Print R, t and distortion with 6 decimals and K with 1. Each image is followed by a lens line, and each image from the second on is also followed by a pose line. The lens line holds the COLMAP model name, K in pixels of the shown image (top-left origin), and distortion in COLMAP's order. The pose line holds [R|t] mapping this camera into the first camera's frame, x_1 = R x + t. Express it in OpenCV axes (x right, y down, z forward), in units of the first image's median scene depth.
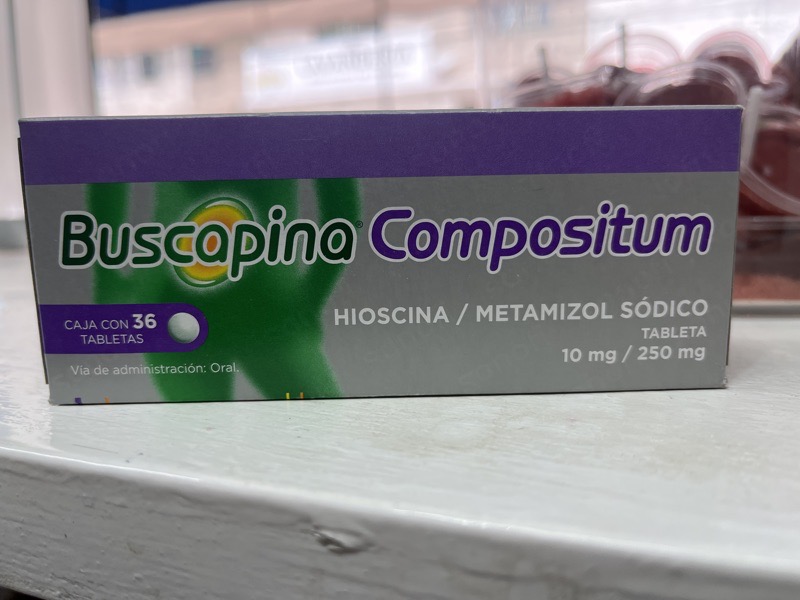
lens RADIAL K [[597.4, 0, 402.0], [0, 597.4, 299.3], [0, 0, 1]] dist [0.009070, -0.043895]
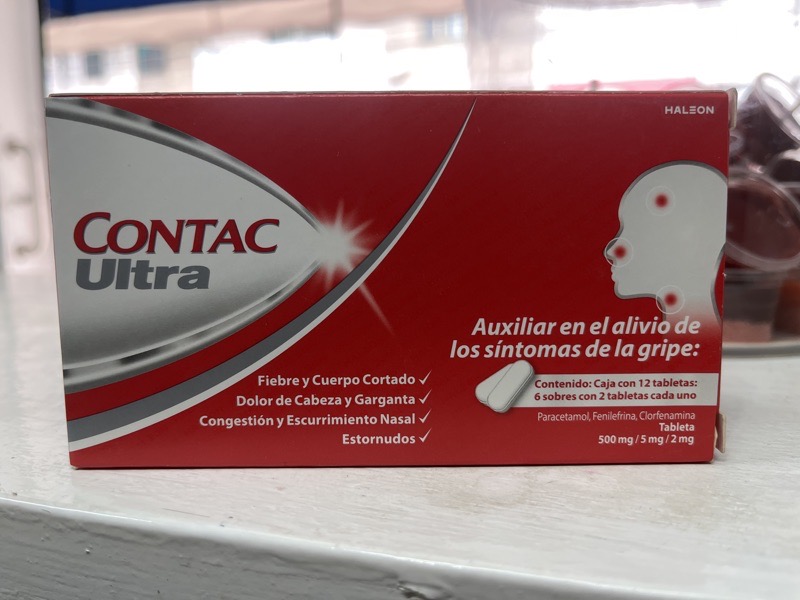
lens RADIAL K [[597.4, 0, 402.4], [0, 597.4, 299.6], [0, 0, 1]] dist [0.009070, -0.043895]
pose [[0.996409, 0.004866, 0.084531, -0.214971], [-0.004293, 0.999967, -0.006953, -0.149771], [-0.084562, 0.006565, 0.996397, -0.160340]]
